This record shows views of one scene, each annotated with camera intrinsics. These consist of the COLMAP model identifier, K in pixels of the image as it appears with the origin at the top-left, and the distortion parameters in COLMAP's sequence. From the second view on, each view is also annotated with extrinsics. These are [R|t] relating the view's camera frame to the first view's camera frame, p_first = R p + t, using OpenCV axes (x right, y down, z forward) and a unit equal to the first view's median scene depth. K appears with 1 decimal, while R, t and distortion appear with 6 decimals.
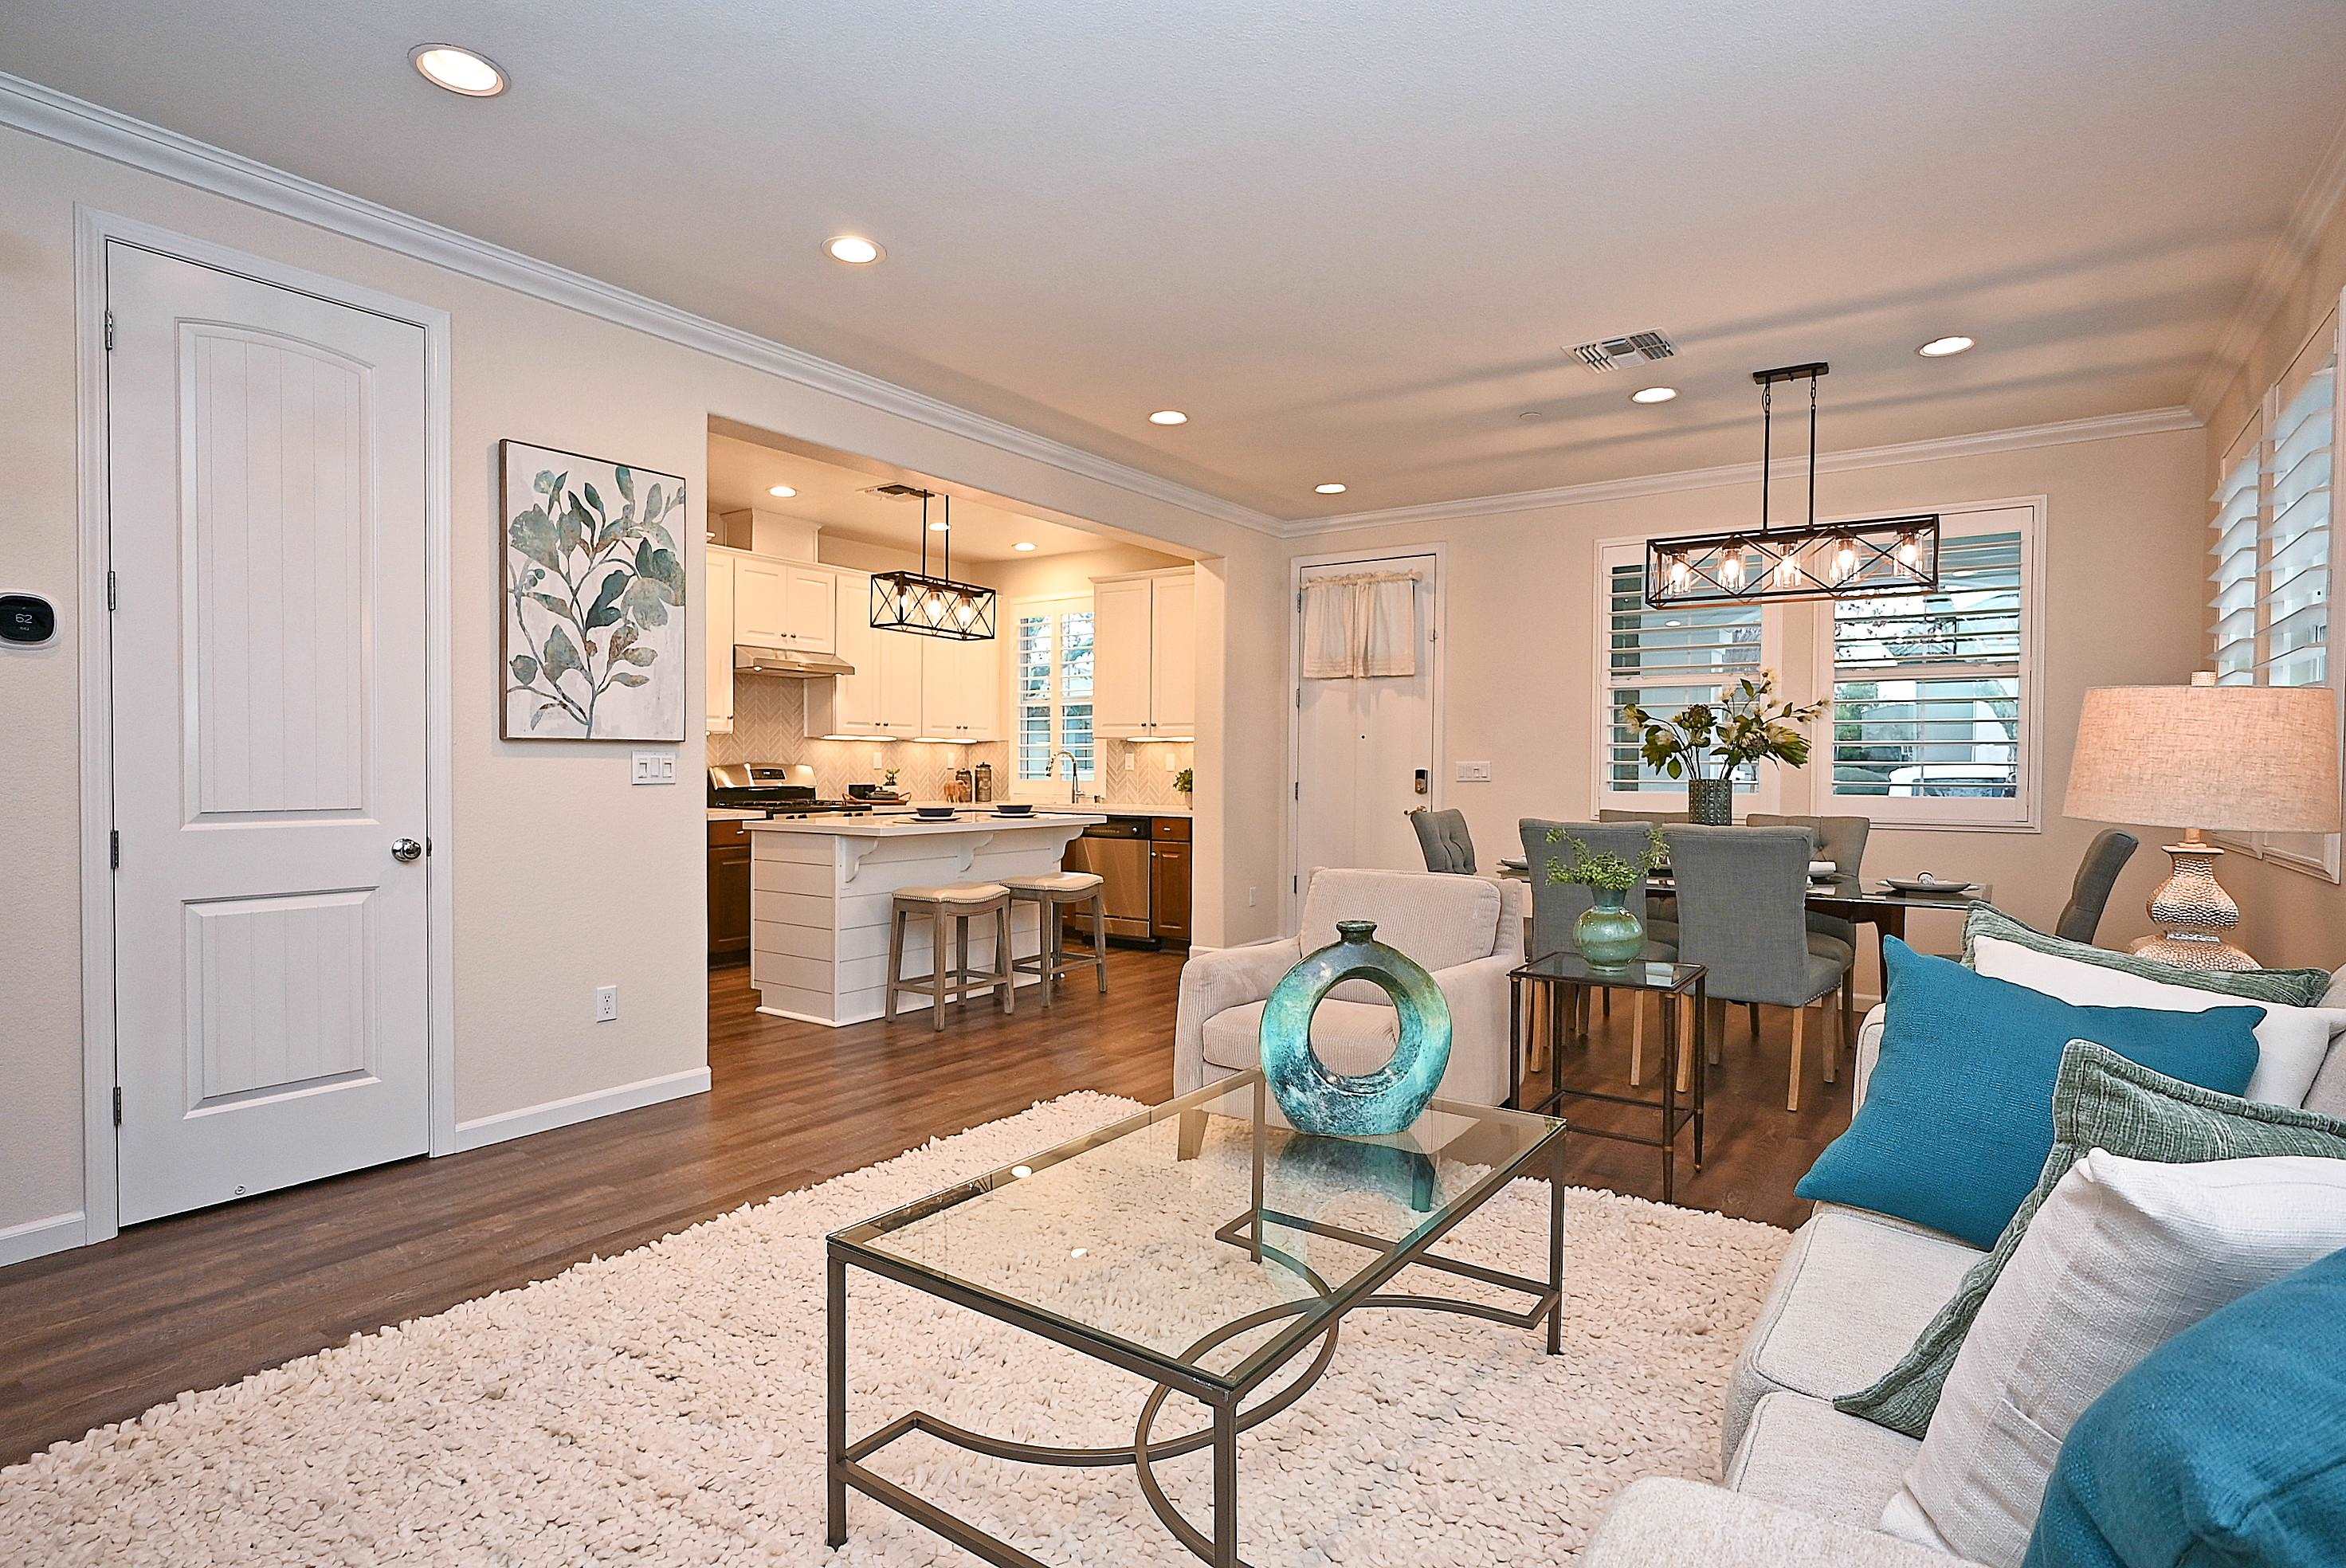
lens RADIAL K [[1178.7, 0, 1173.0], [0, 1178.7, 784.0], [0, 0, 1]] dist [-0.007856, 0.000436]
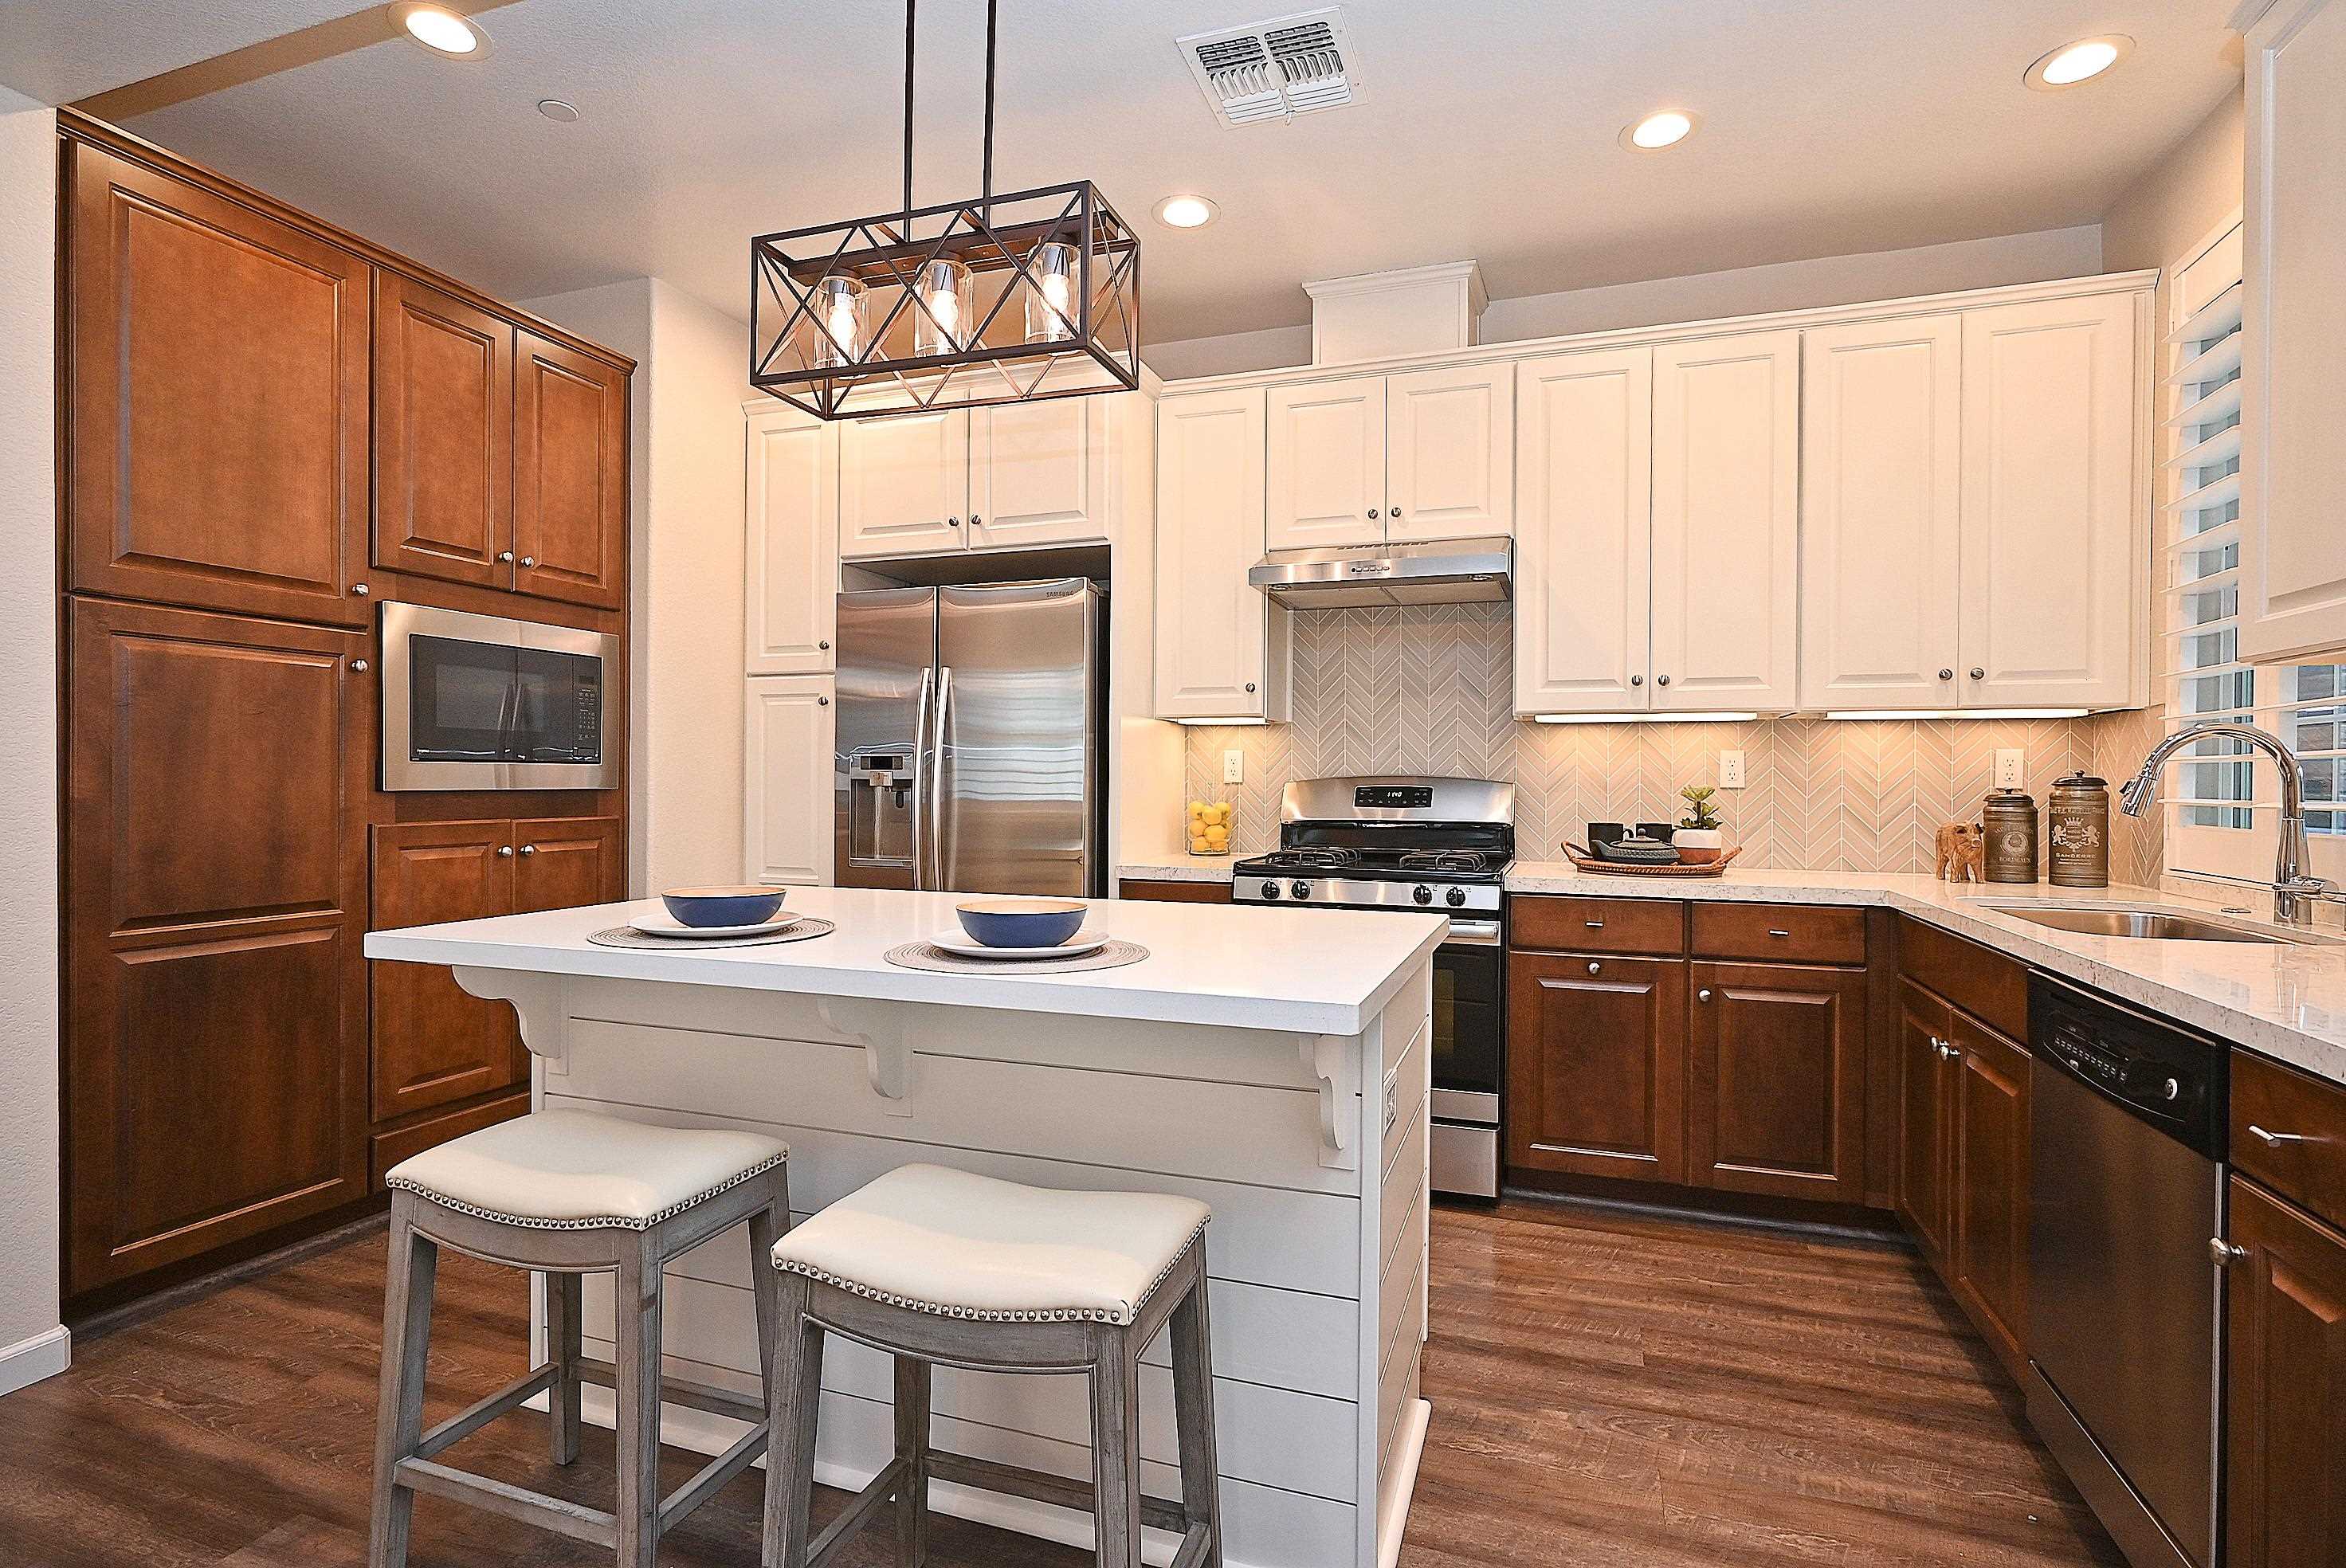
lens RADIAL K [[1156.4, 0, 1171.2], [0, 1156.4, 785.6], [0, 0, 1]] dist [-0.005292, 0.002318]
pose [[0.260837, 0.001202, -0.965382, 0.115939], [-0.021403, 0.999761, -0.004538, -0.008887], [0.965146, 0.021846, 0.260800, 0.793474]]
